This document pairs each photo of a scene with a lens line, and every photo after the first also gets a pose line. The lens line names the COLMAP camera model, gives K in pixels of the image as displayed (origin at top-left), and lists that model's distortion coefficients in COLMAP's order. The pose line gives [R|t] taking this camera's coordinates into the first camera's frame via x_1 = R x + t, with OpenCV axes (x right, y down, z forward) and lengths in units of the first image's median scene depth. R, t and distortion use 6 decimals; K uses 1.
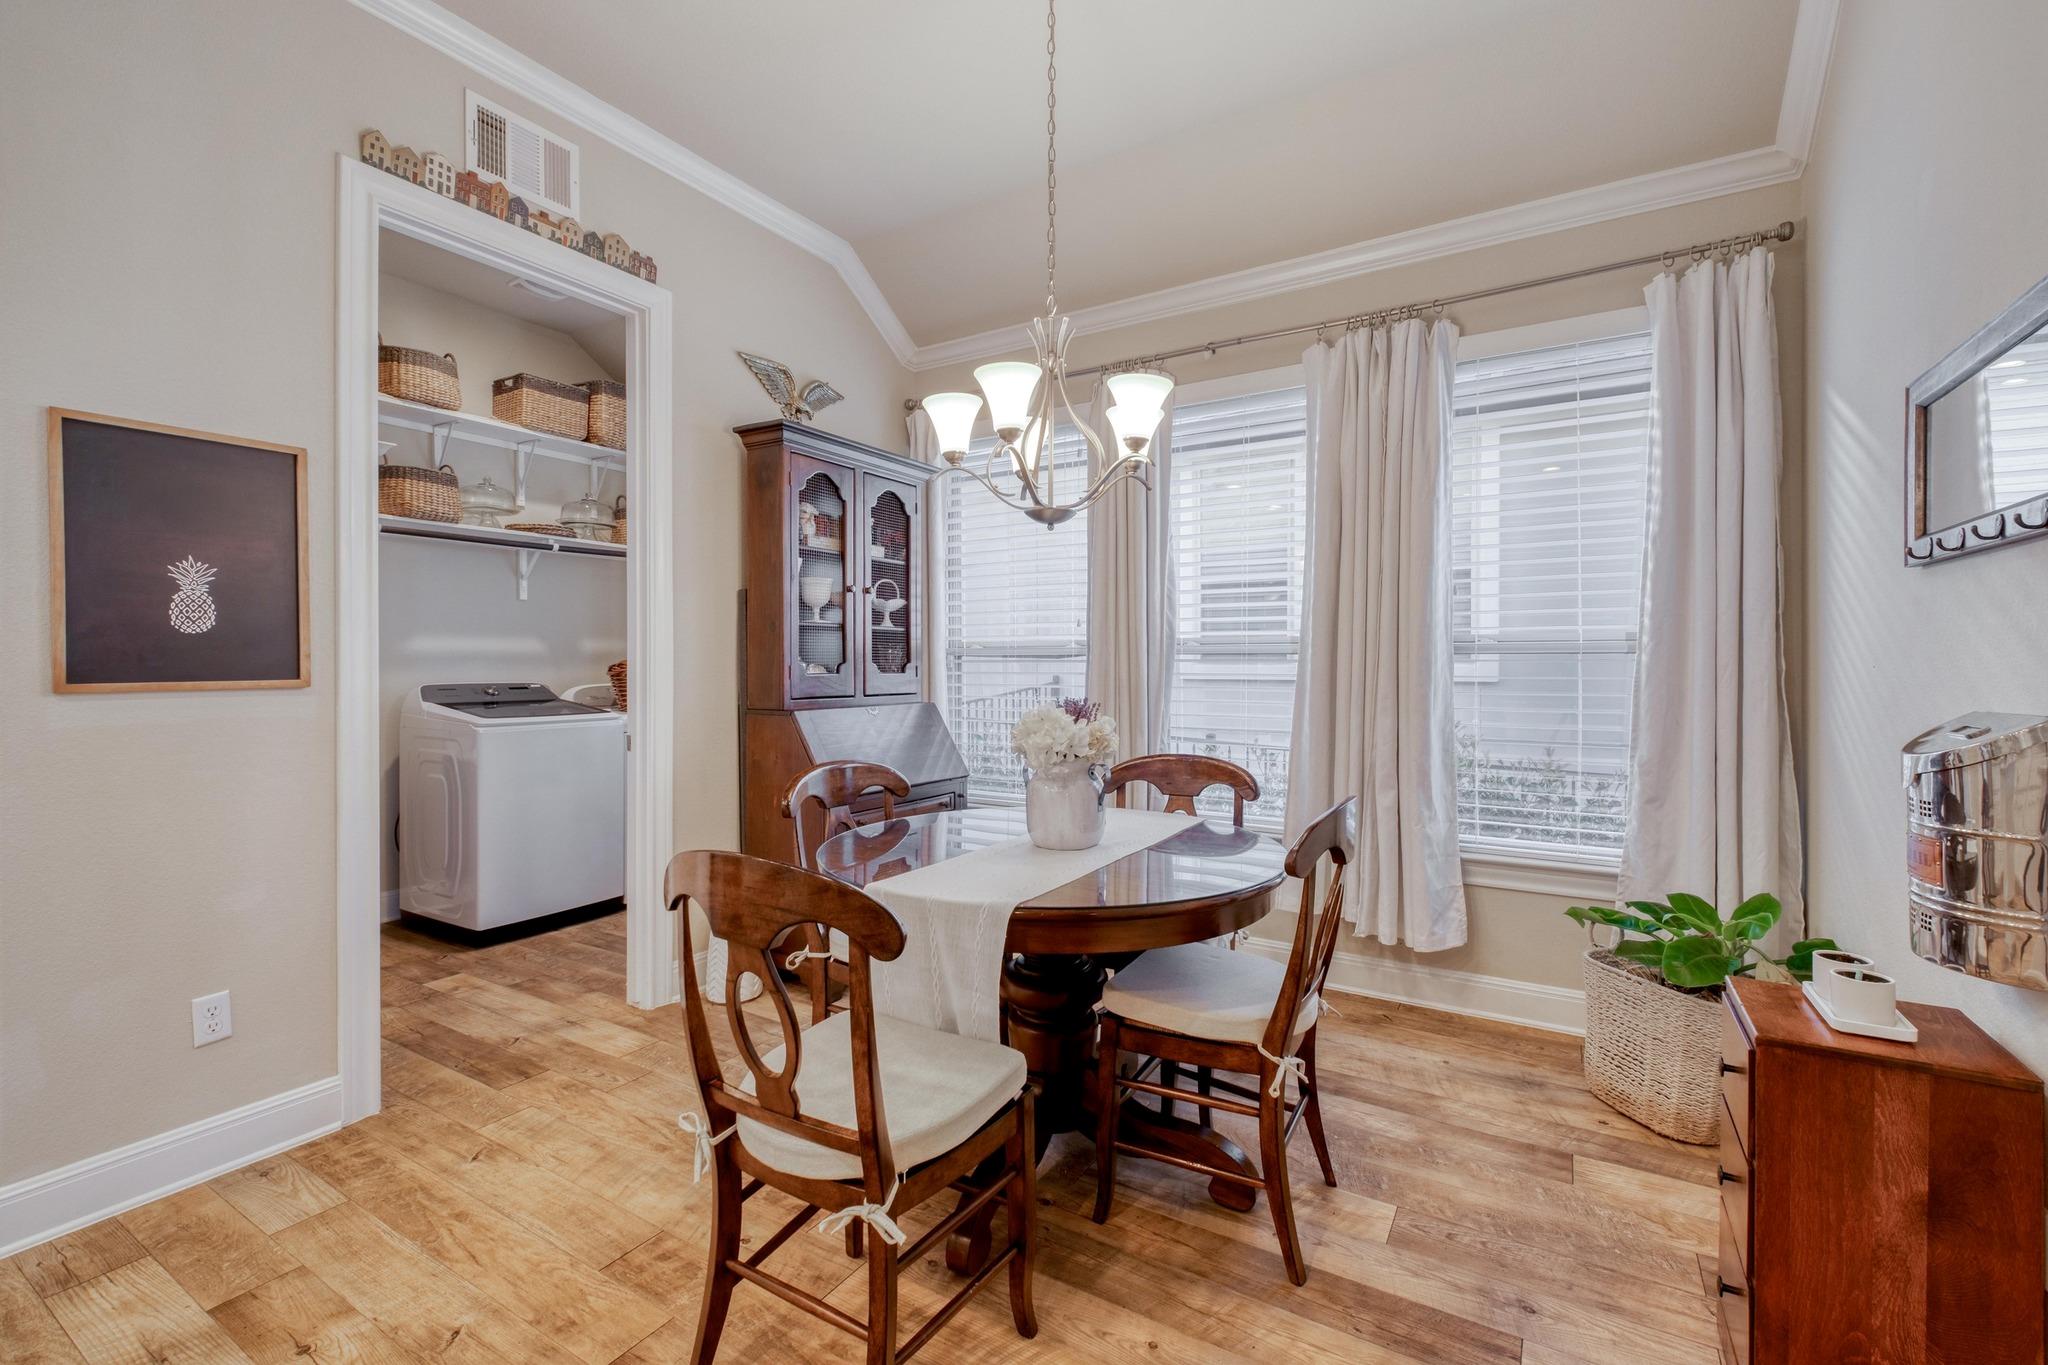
lens RADIAL K [[883.8, 0, 1030.9], [0, 883.8, 678.0], [0, 0, 1]] dist [0.001100, -0.002122]
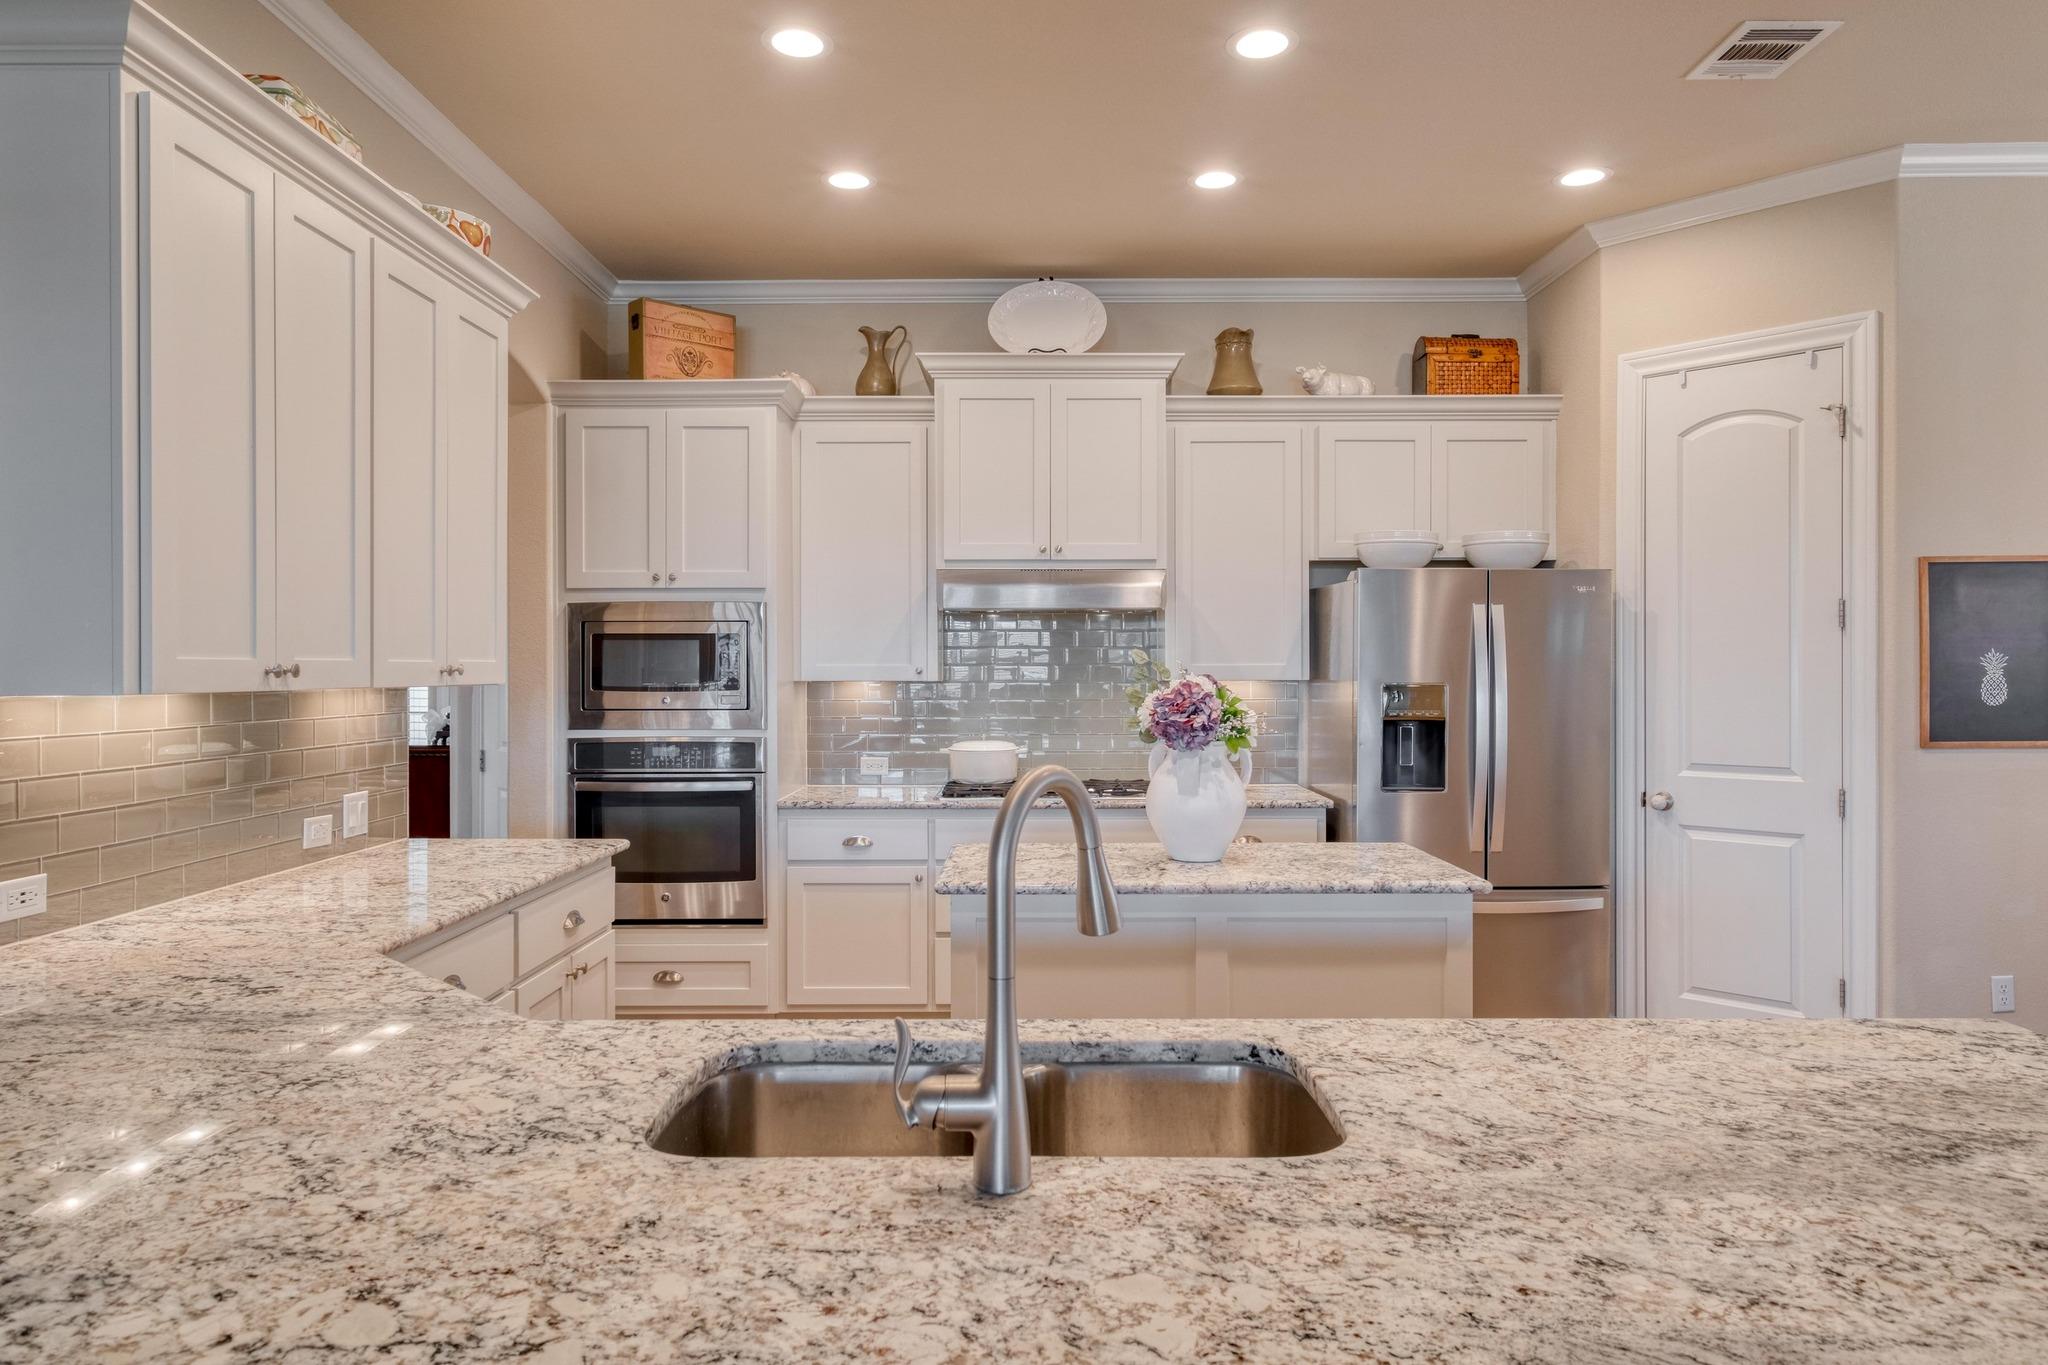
lens RADIAL K [[1285.8, 0, 1036.0], [0, 1285.8, 674.3], [0, 0, 1]] dist [0.017021, 0.003017]
pose [[0.520471, 0.002452, -0.853876, -0.006278], [-0.008032, 0.999966, -0.002025, -0.045732], [0.853842, 0.007912, 0.520473, -0.718112]]
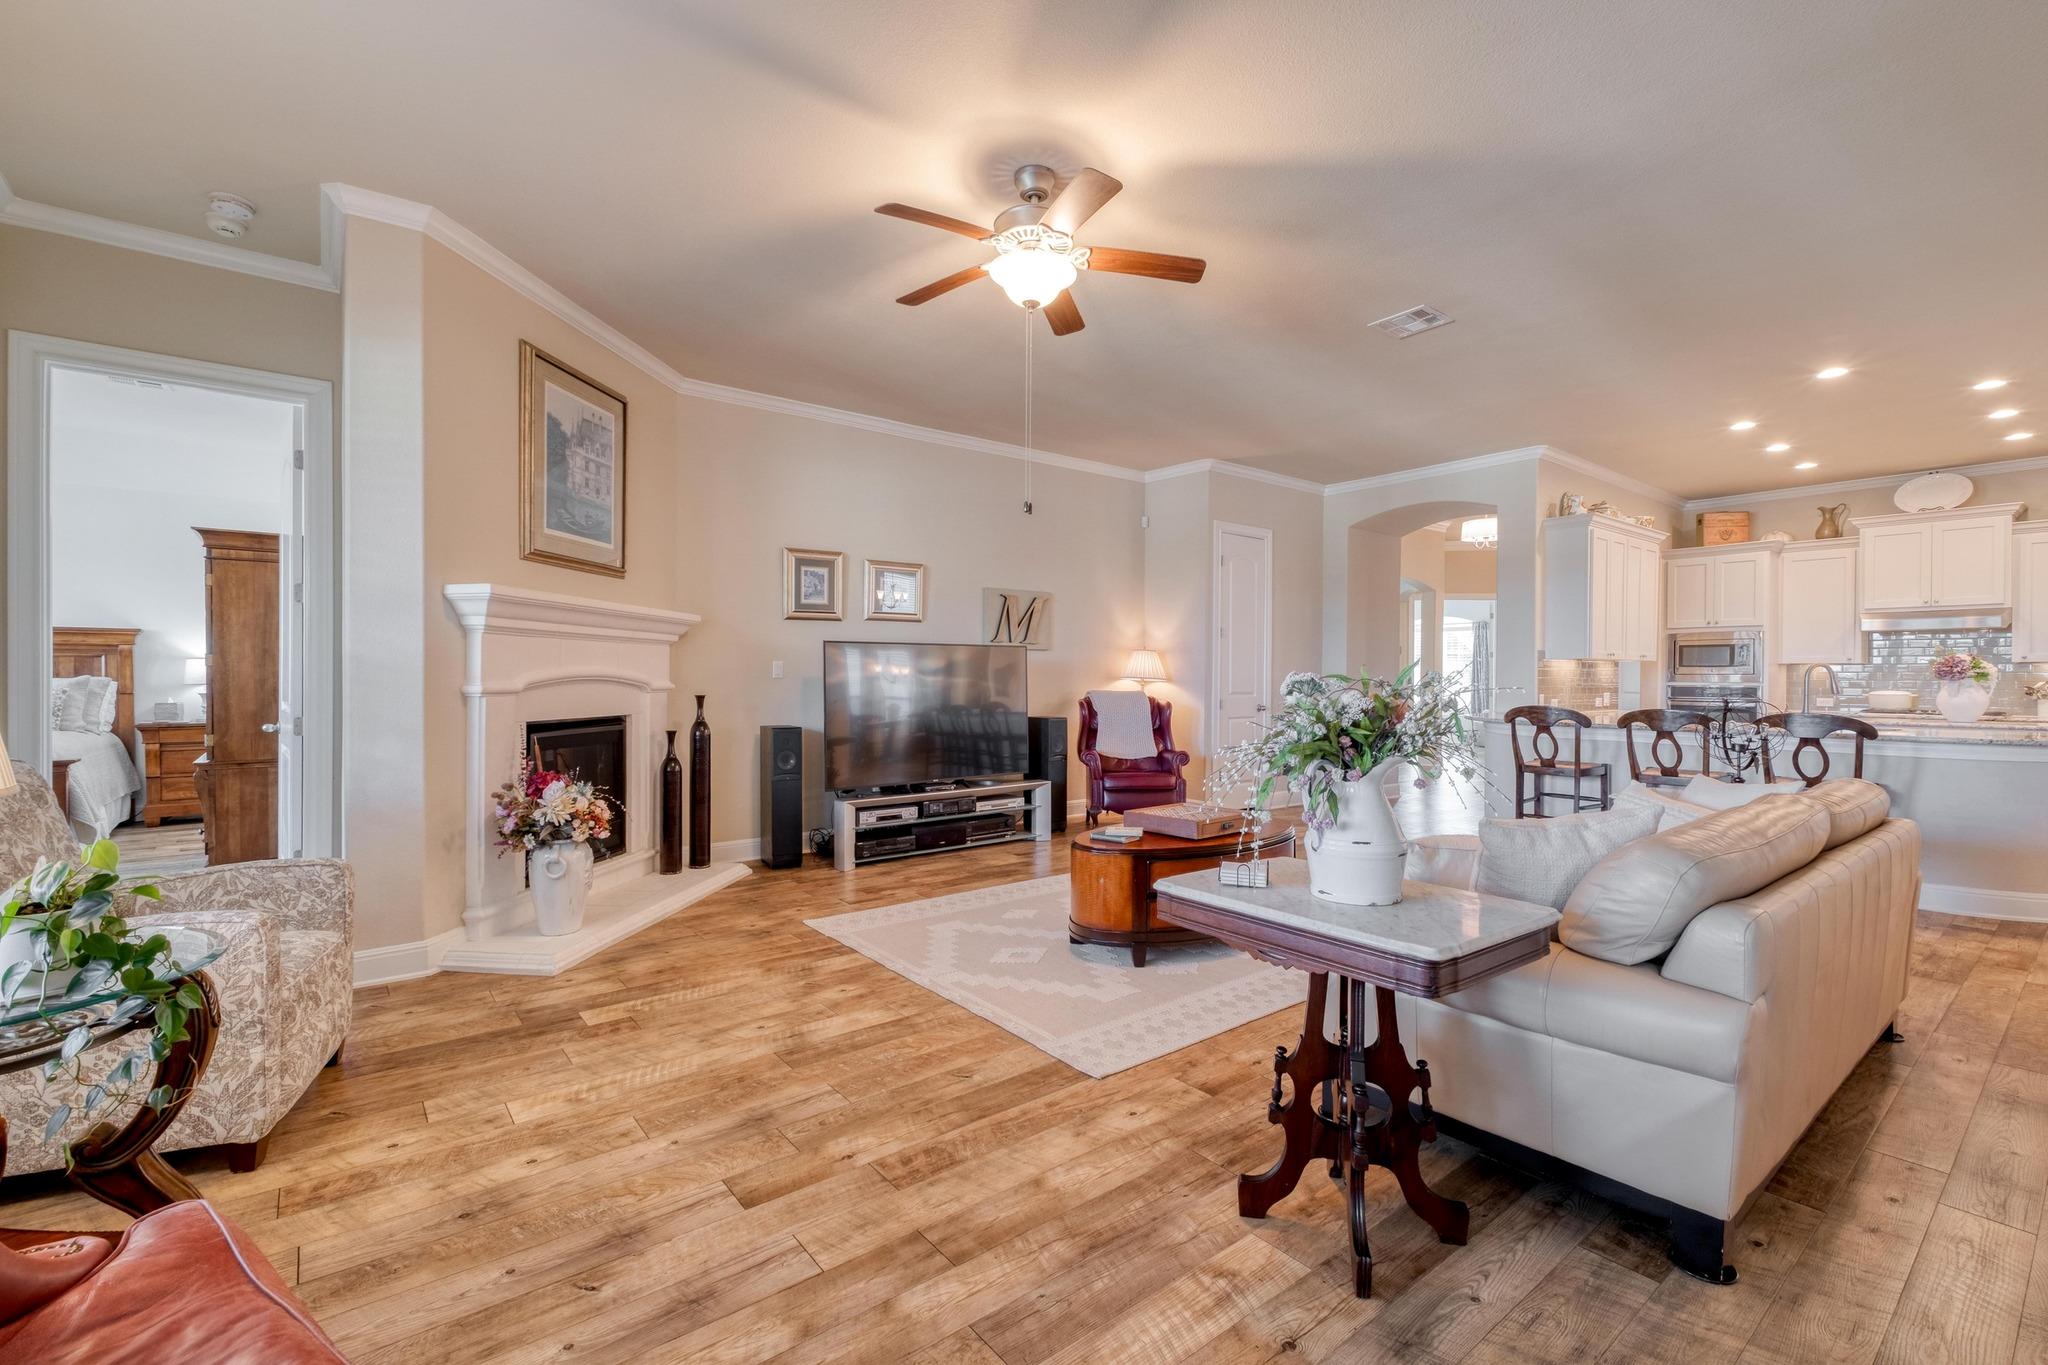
lens RADIAL K [[883.8, 0, 1020.2], [0, 883.8, 681.4], [0, 0, 1]] dist [0.001100, -0.002122]
pose [[-0.351957, 0.004222, -0.936007, 1.448603], [-0.015025, 0.999835, 0.010160, 0.012483], [0.935896, 0.017640, -0.351835, -1.229062]]
